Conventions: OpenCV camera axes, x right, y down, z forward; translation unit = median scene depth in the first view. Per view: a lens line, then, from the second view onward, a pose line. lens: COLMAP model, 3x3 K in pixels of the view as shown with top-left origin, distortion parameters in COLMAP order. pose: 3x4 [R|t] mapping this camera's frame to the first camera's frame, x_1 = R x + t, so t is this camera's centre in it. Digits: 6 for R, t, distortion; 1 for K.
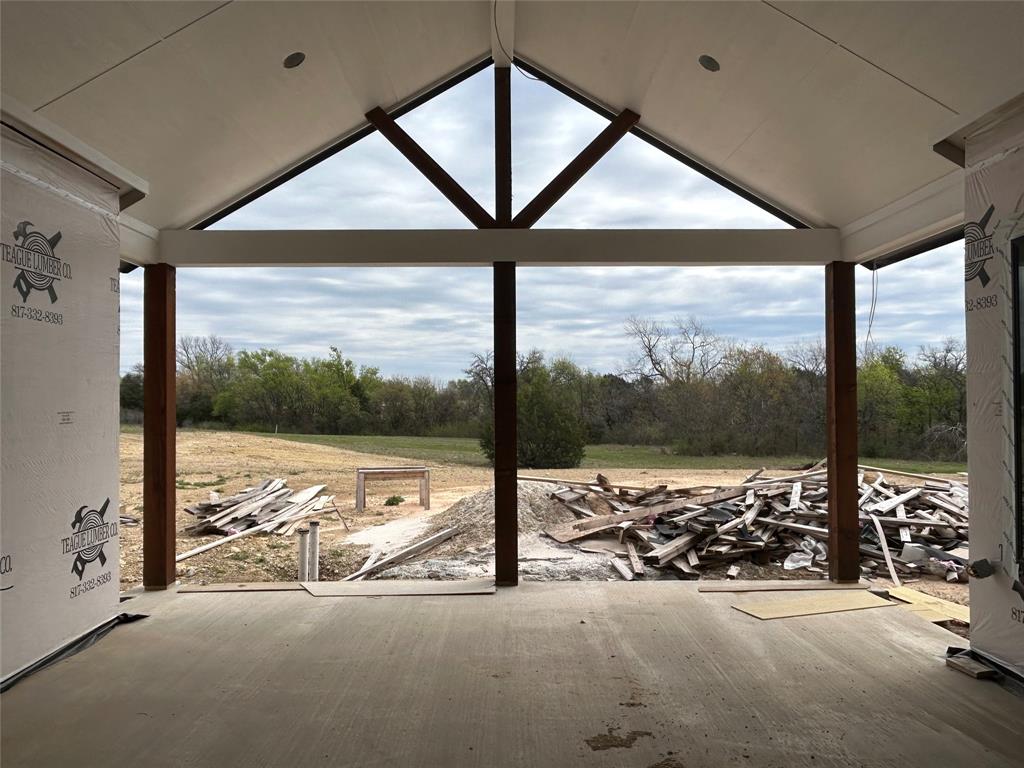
lens RADIAL K [[749.3, 0, 512.0], [0, 749.3, 384.0], [0, 0, 1]] dist [-0.000560, -0.000705]
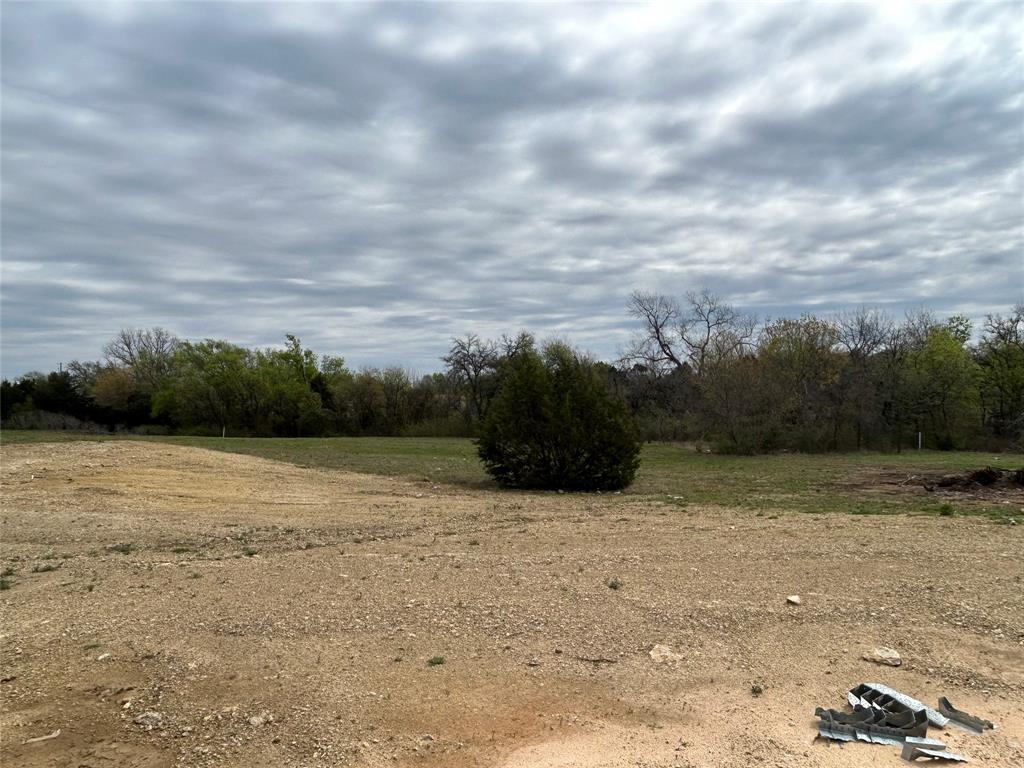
lens RADIAL K [[749.3, 0, 512.0], [0, 749.3, 384.0], [0, 0, 1]] dist [-0.000560, -0.000705]
pose [[0.999185, -0.022195, 0.033727, -0.012669], [0.021935, 0.999727, 0.008062, 0.005696], [-0.033897, -0.007316, 0.999399, 0.128737]]
